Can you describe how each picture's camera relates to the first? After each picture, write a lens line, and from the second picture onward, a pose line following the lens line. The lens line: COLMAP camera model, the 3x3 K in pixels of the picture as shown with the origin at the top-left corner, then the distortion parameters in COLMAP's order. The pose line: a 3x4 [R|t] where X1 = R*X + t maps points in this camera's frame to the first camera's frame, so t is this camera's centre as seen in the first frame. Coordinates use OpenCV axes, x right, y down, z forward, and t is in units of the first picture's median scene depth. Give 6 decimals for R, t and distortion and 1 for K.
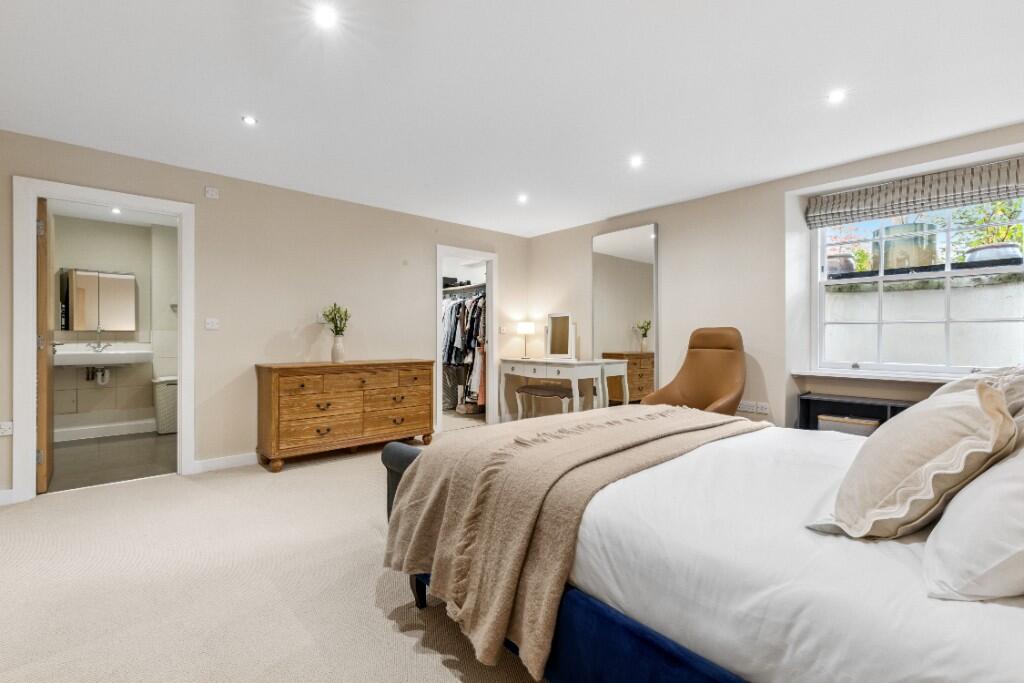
lens RADIAL K [[469.2, 0, 512.7], [0, 469.2, 340.8], [0, 0, 1]] dist [0.002306, -0.000272]
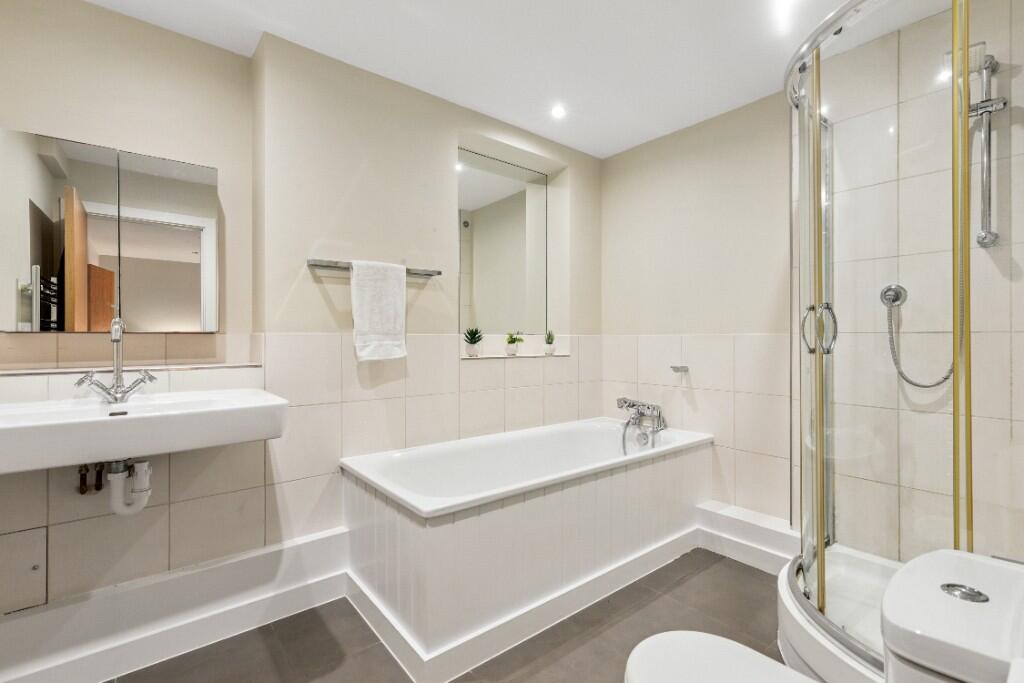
lens RADIAL K [[469.2, 0, 510.6], [0, 469.2, 338.9], [0, 0, 1]] dist [0.002306, -0.000272]
pose [[0.999013, -0.002780, -0.044339, -0.607228], [0.002570, 0.999985, -0.004807, -0.014964], [0.044352, 0.004688, 0.999005, 0.701118]]
